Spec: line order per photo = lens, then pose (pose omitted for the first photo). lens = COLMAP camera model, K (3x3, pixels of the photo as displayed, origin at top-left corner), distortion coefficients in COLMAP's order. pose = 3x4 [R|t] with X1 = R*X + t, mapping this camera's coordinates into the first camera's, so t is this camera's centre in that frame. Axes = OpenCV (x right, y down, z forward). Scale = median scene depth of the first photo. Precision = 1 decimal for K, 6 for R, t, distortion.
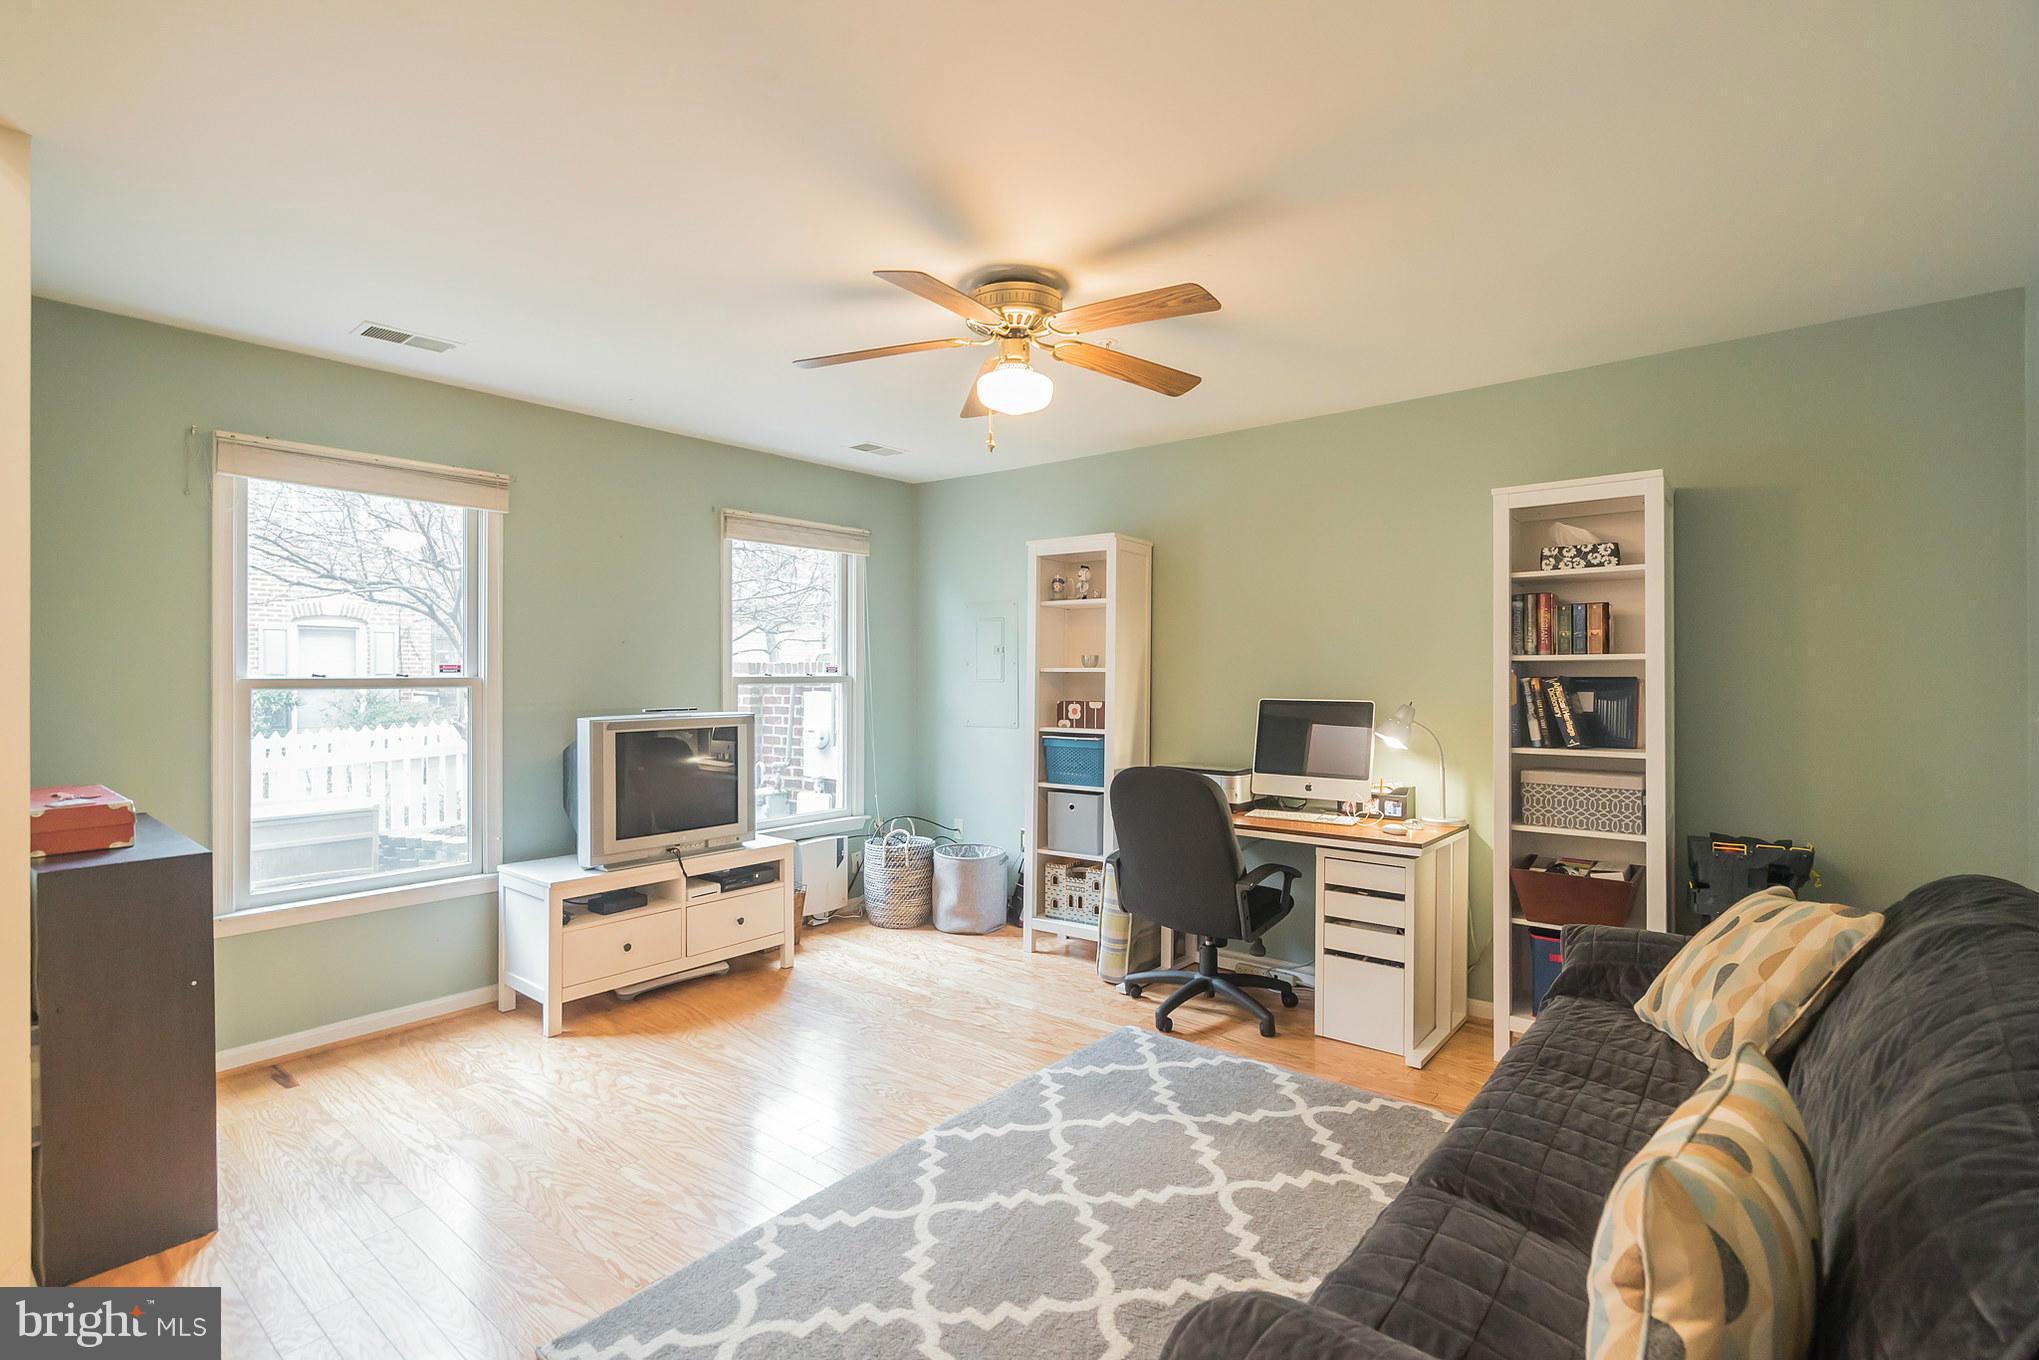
lens RADIAL K [[951.0, 0, 1012.4], [0, 951.0, 676.2], [0, 0, 1]] dist [-0.002490, 0.000875]
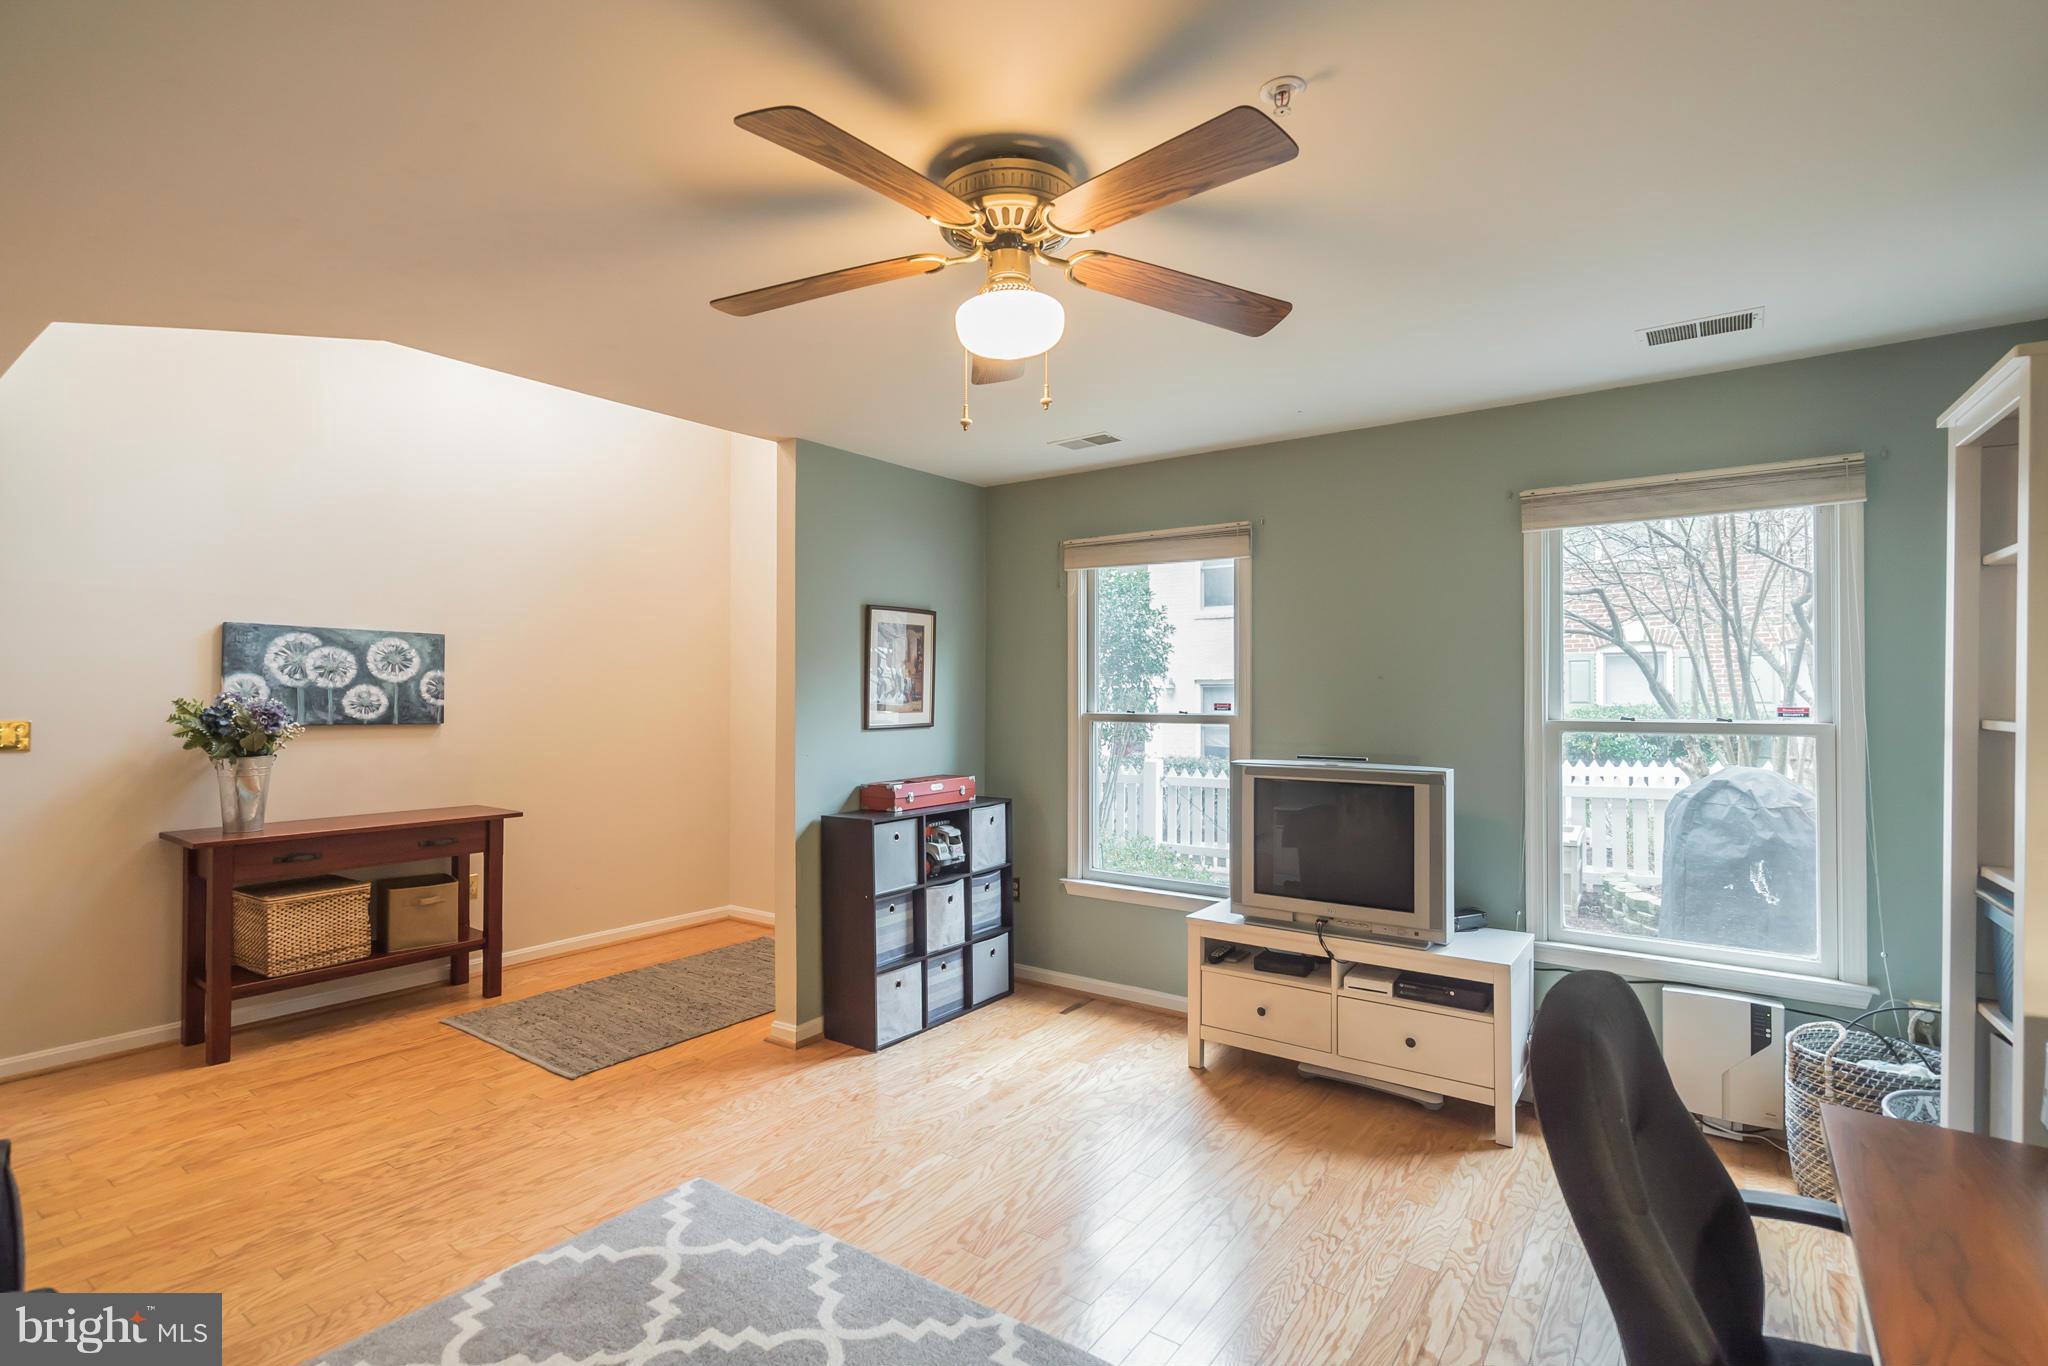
lens RADIAL K [[990.6, 0, 1024.0], [0, 990.6, 683.0], [0, 0, 1]] dist [-0.021113, 0.000020]
pose [[0.047705, -0.009052, -0.998820, 0.541664], [-0.009910, 0.999905, -0.009535, -0.020413], [0.998812, 0.010354, 0.047611, 0.728885]]
